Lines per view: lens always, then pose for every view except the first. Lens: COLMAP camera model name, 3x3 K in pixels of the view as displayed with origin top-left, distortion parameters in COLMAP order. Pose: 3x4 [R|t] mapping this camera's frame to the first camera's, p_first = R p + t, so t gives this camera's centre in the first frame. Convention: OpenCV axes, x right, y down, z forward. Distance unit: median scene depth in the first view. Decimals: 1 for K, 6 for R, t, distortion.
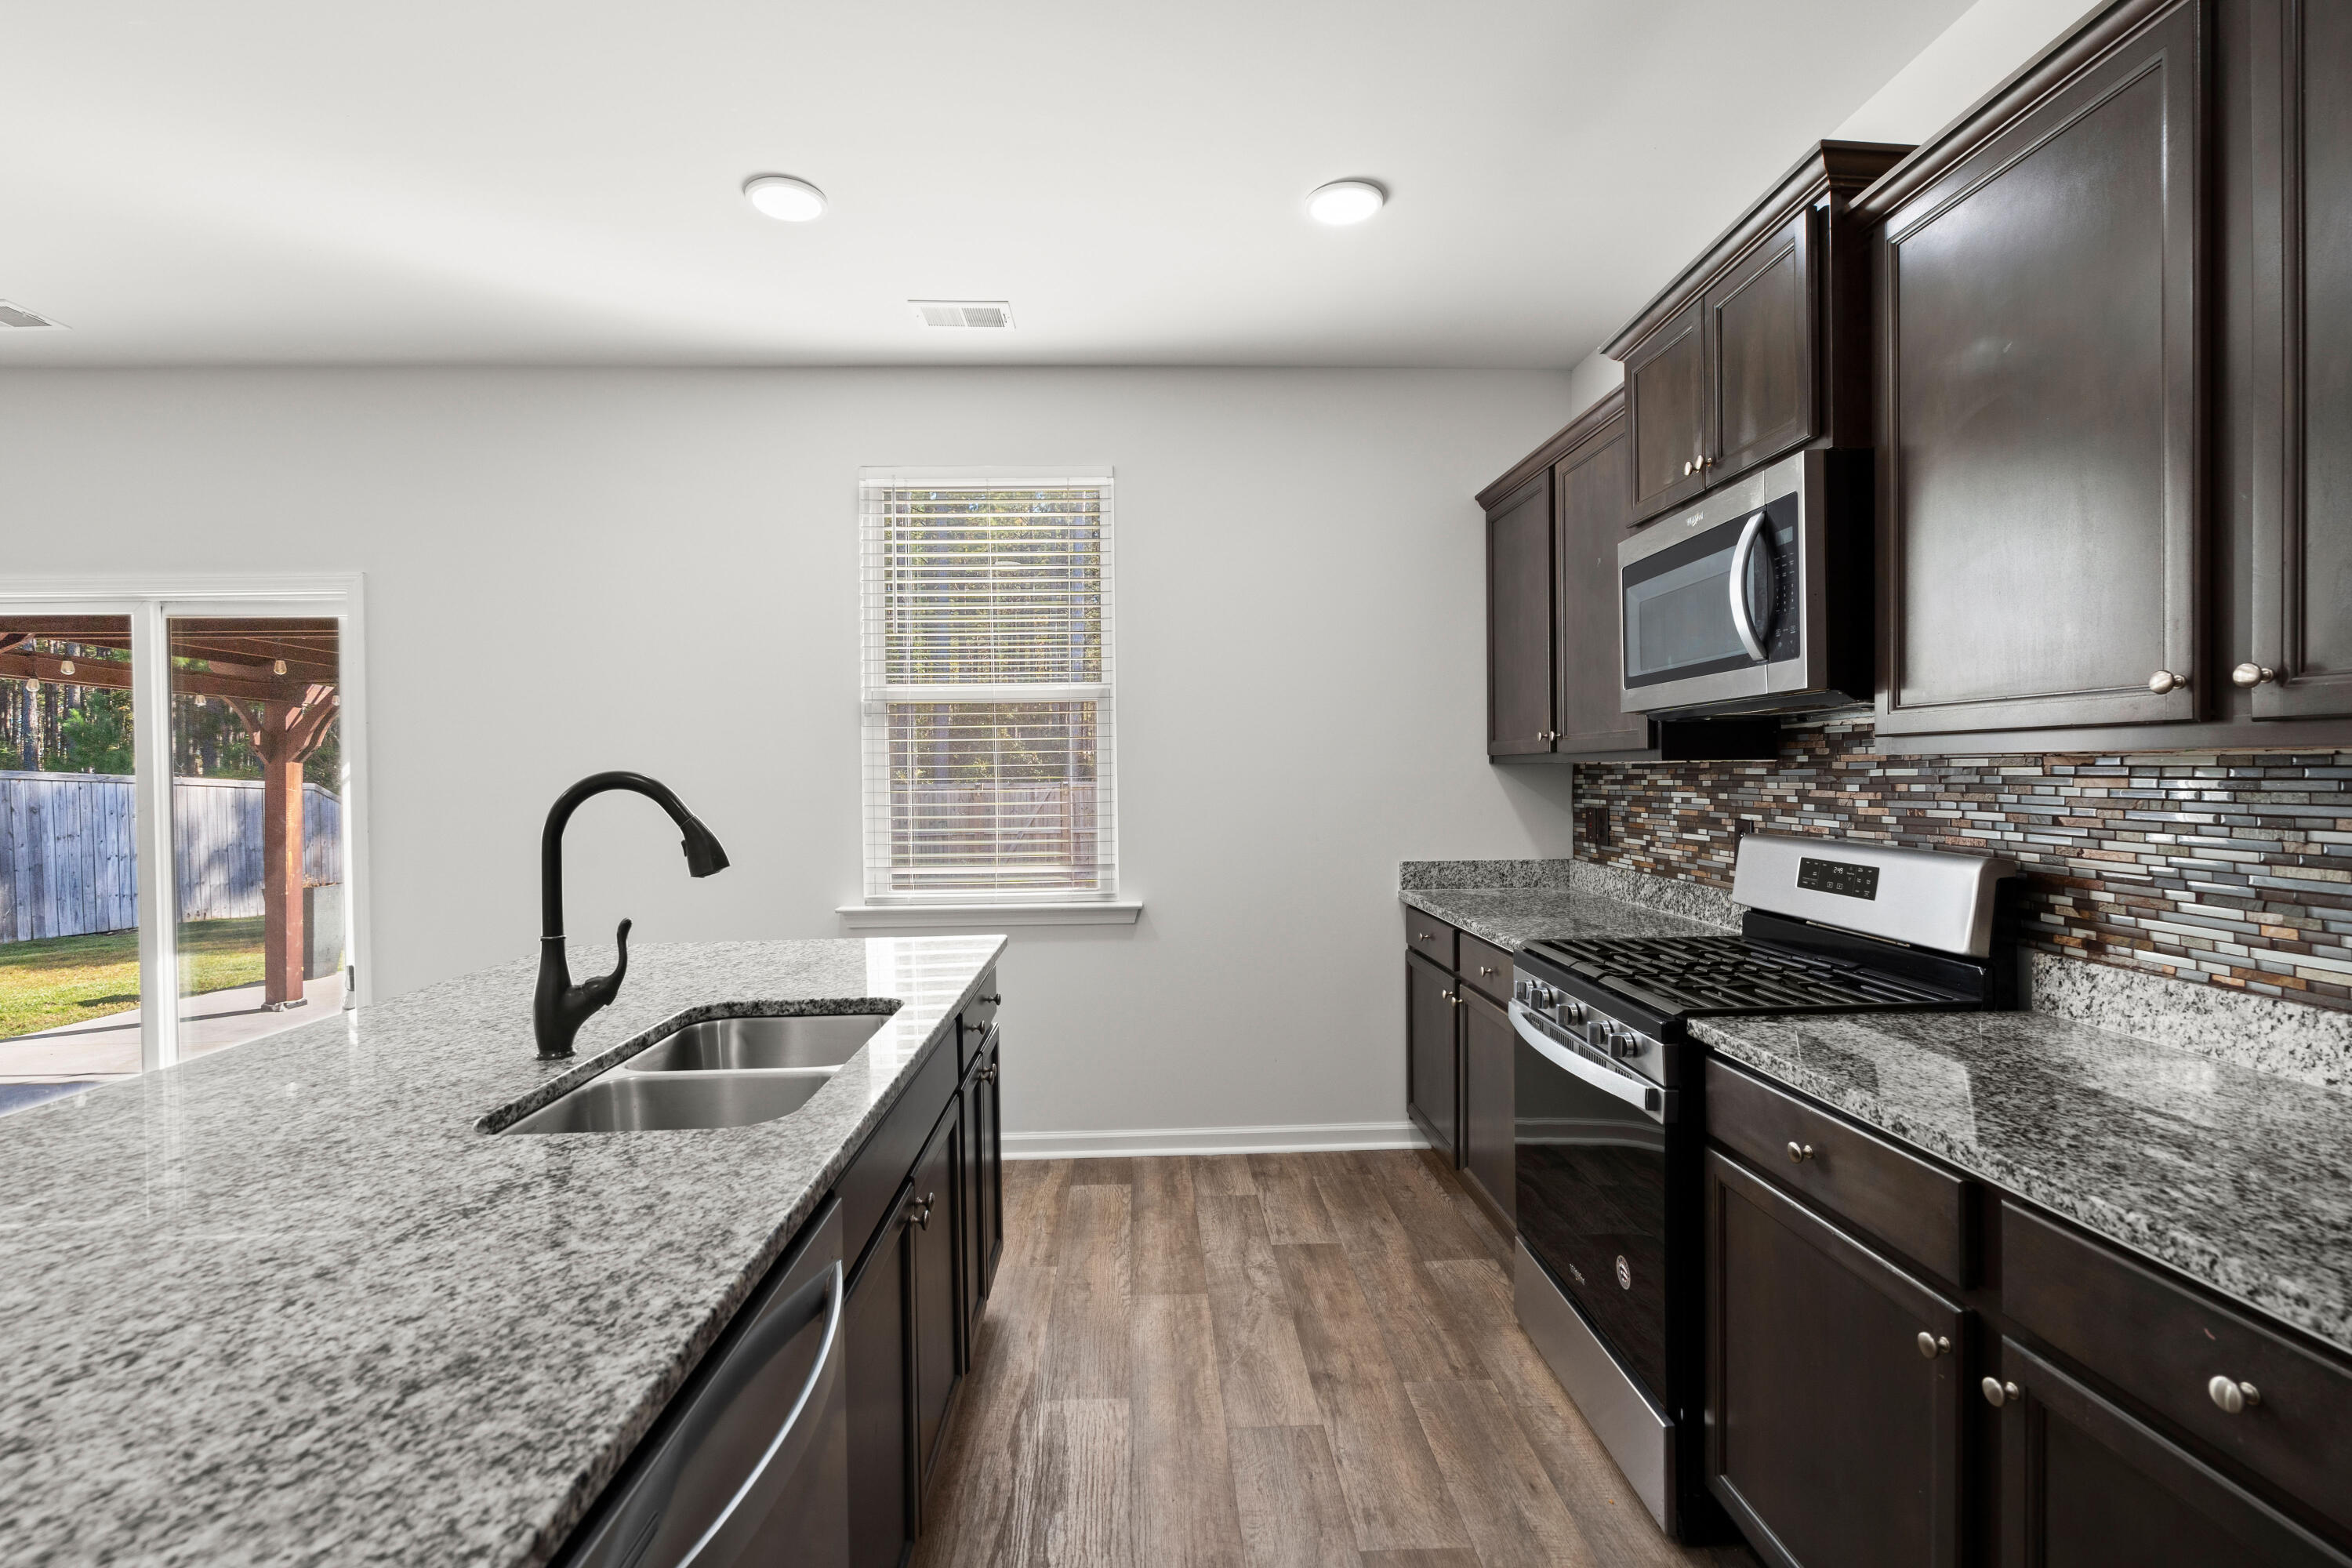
lens RADIAL K [[1065.6, 0, 1176.0], [0, 1065.6, 784.0], [0, 0, 1]] dist [-0.017784, 0.000219]
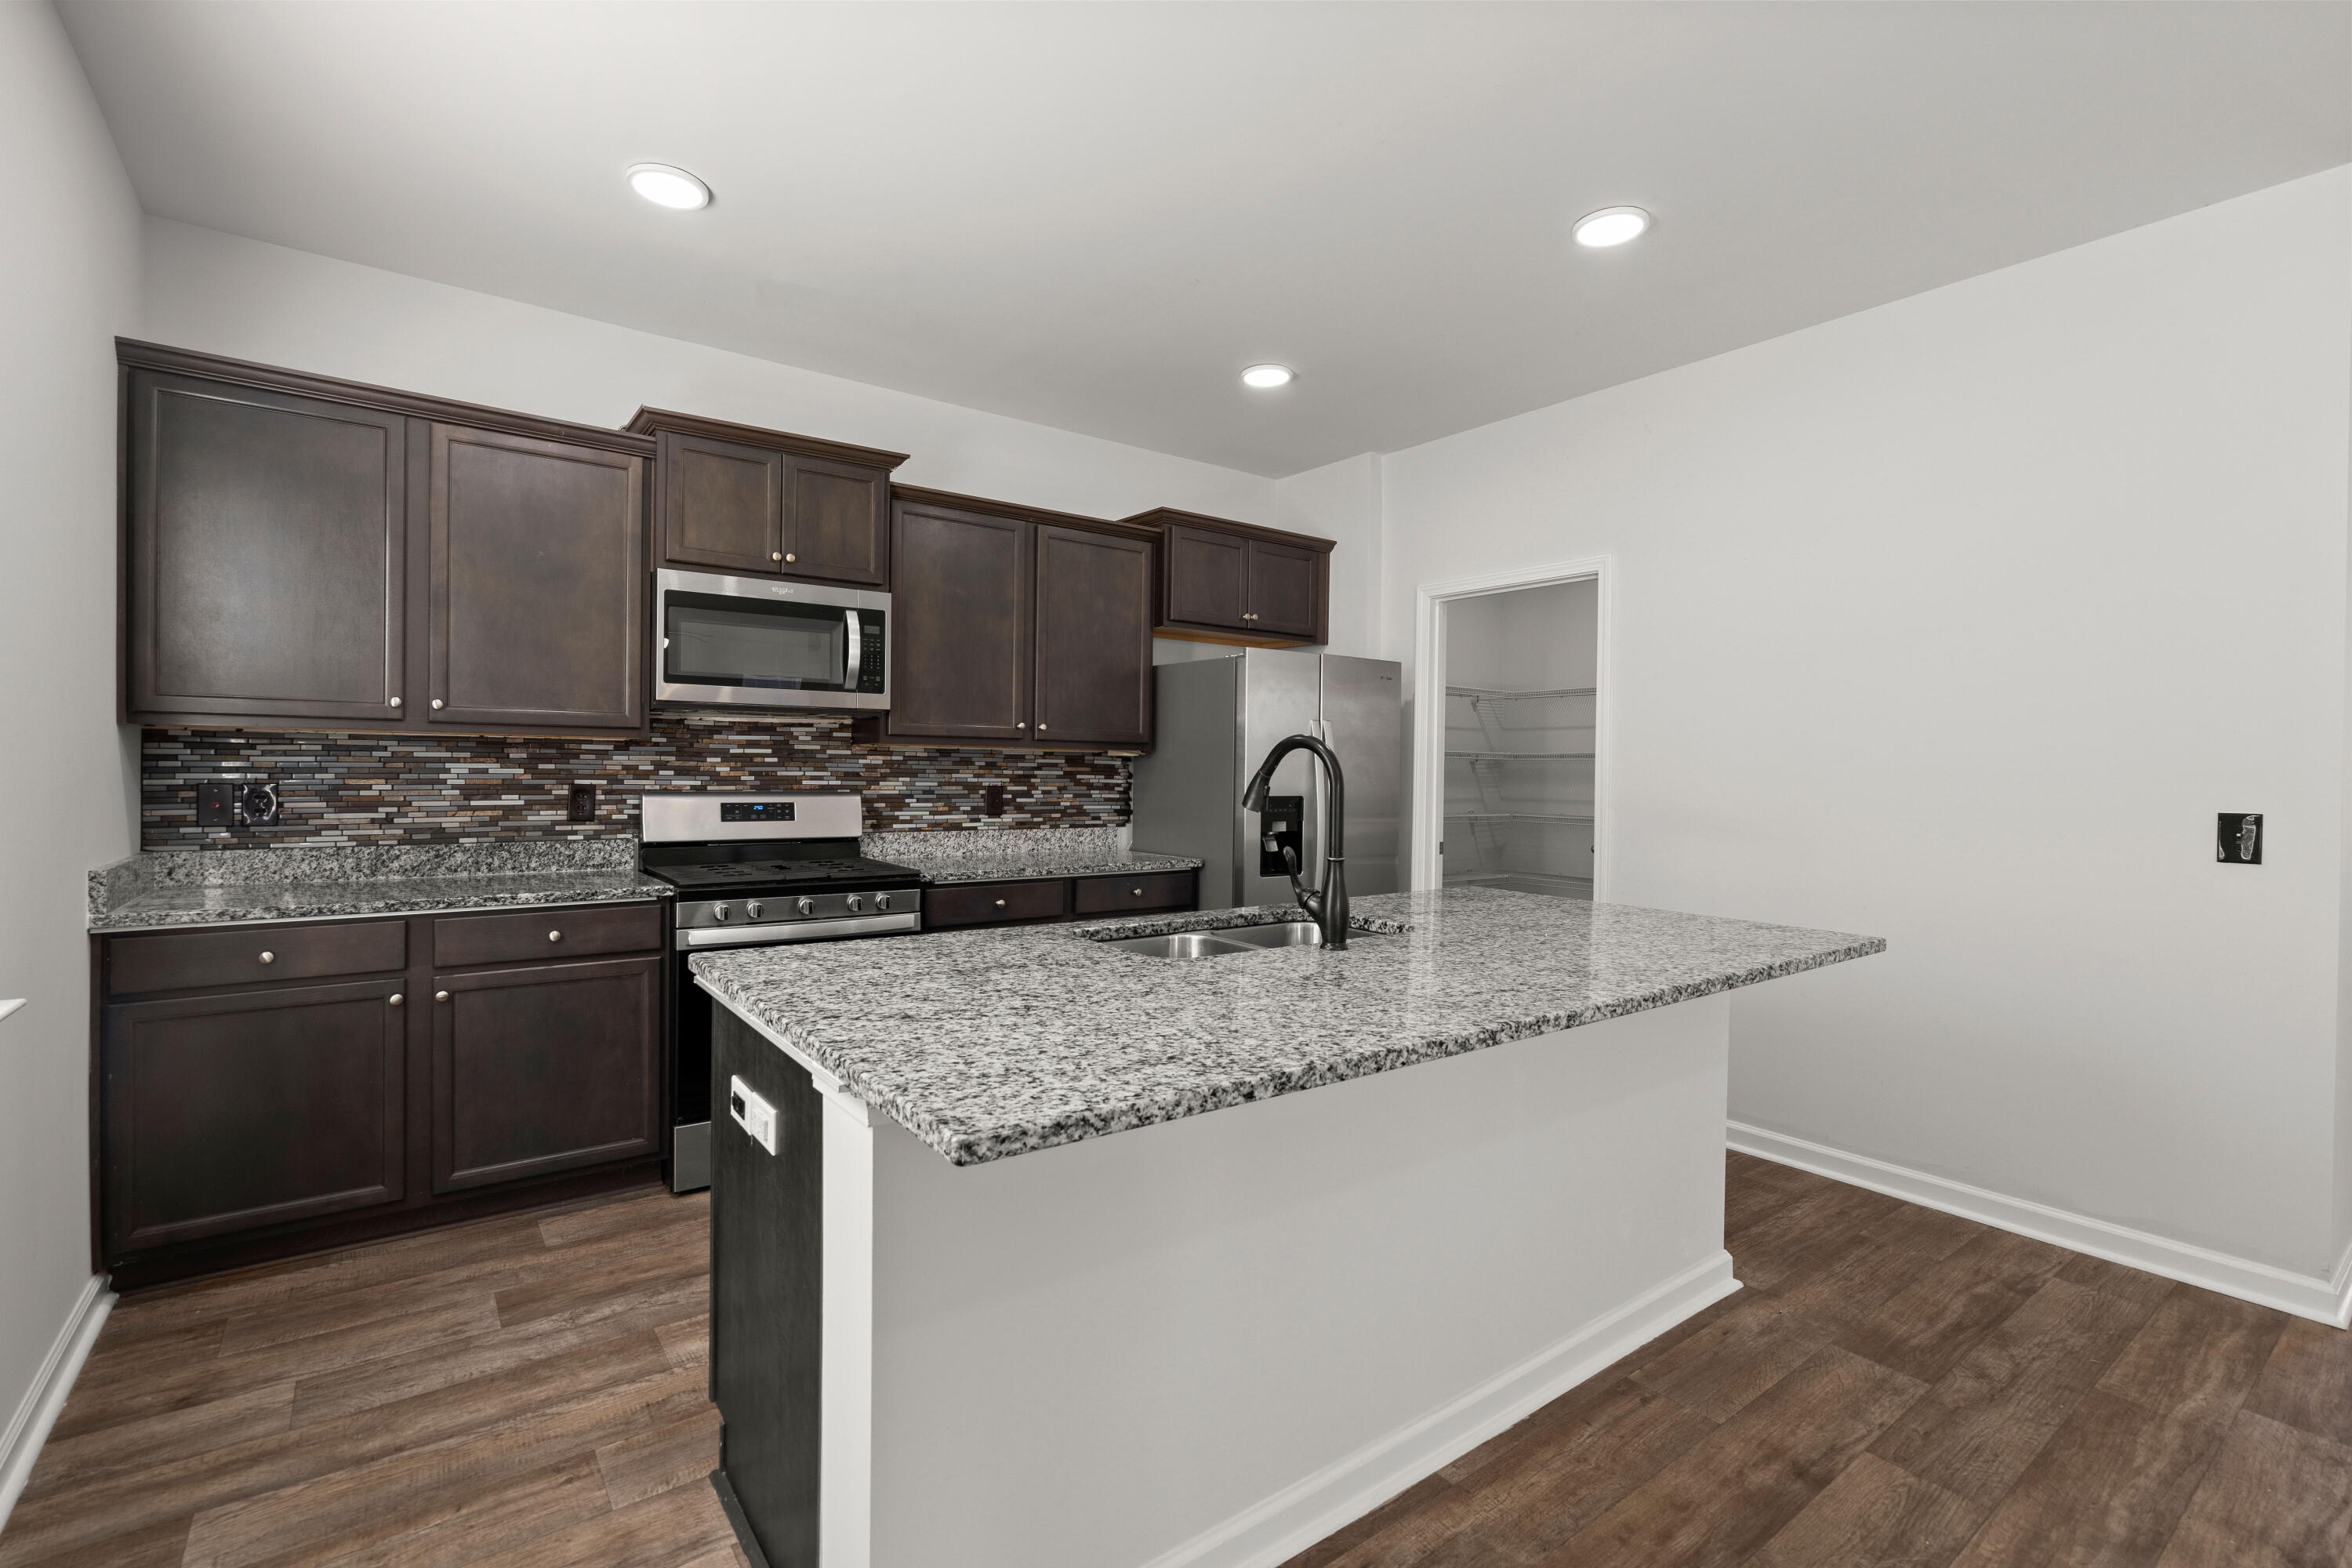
lens RADIAL K [[1061.2, 0, 1166.3], [0, 1061.2, 775.6], [0, 0, 1]] dist [-0.001264, 0.000584]
pose [[-0.569377, 0.002075, 0.822074, -1.077545], [0.004813, 0.999988, 0.000810, 0.029418], [-0.822062, 0.004418, -0.569381, 1.326282]]
